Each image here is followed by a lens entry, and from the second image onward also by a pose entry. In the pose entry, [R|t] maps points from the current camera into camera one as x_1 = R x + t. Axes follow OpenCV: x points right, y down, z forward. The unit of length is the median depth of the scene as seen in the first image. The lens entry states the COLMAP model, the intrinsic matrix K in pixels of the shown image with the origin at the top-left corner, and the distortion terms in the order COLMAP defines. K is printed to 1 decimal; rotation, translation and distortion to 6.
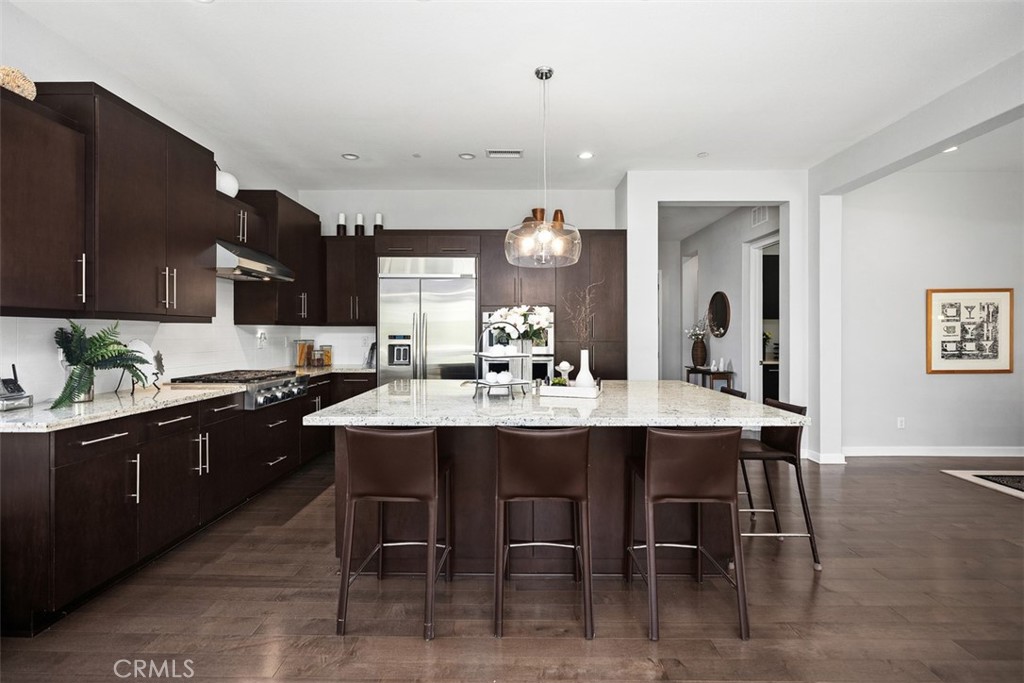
lens RADIAL K [[484.9, 0, 511.3], [0, 484.9, 337.7], [0, 0, 1]] dist [-0.002689, 0.001254]
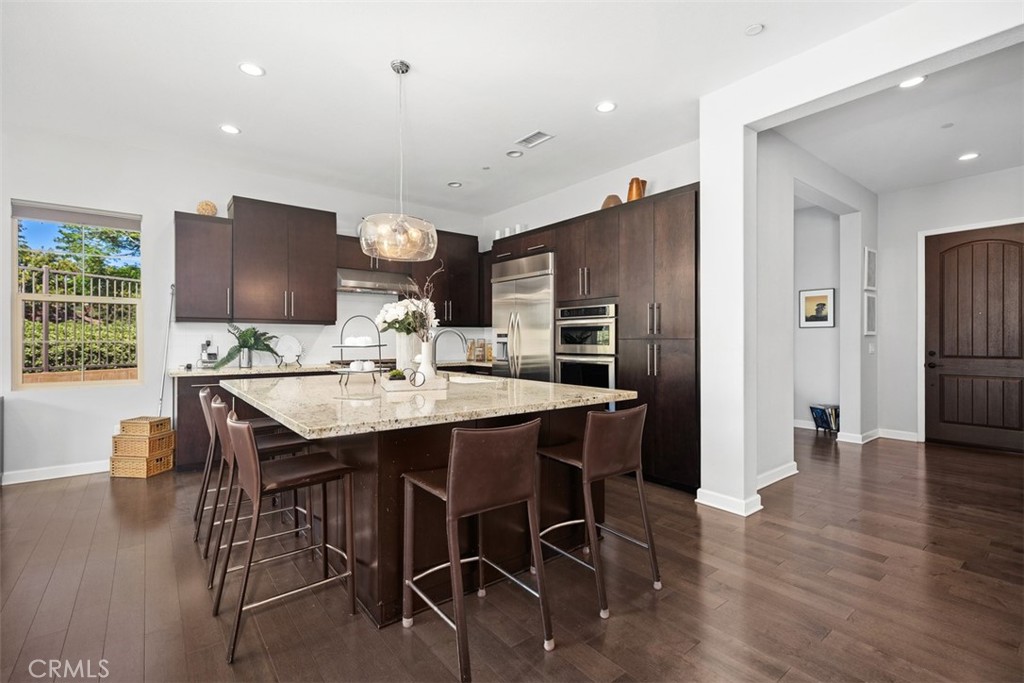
lens RADIAL K [[466.7, 0, 512.9], [0, 466.7, 339.6], [0, 0, 1]] dist [0.011934, 0.000019]
pose [[0.625103, -0.000788, -0.780542, 0.608567], [-0.004454, 0.999980, -0.004577, 0.012933], [0.780530, 0.006338, 0.625087, 0.361372]]
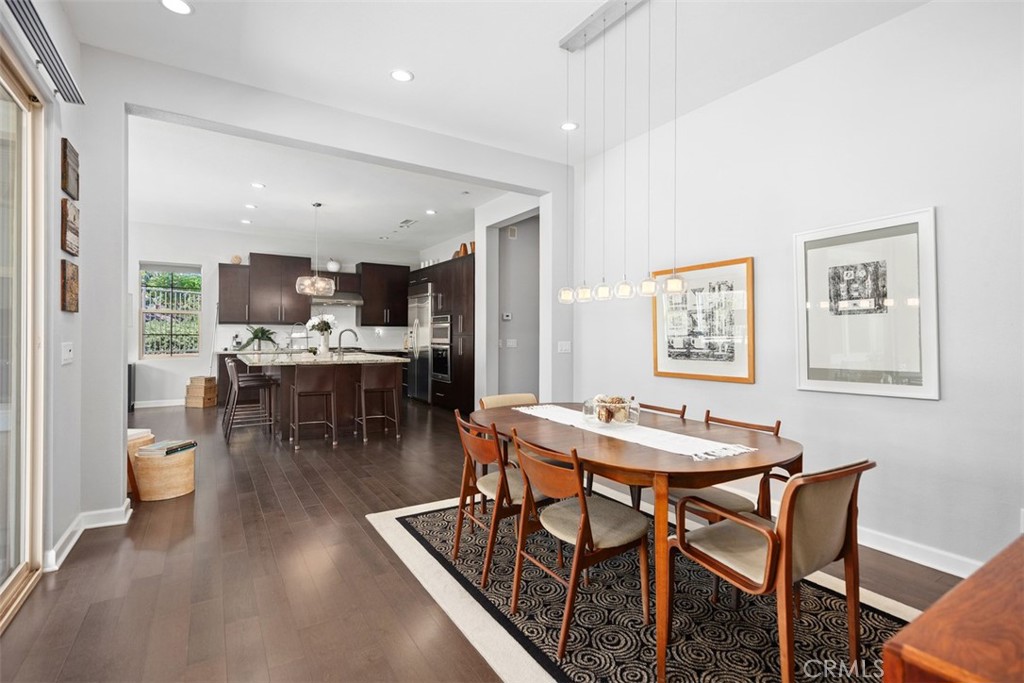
lens RADIAL K [[466.7, 0, 505.5], [0, 466.7, 333.6], [0, 0, 1]] dist [0.011934, 0.000019]
pose [[0.547830, 0.000092, -0.836590, 1.382553], [-0.009995, 0.999929, -0.006435, 0.011343], [0.836530, 0.011887, 0.547792, 0.361393]]
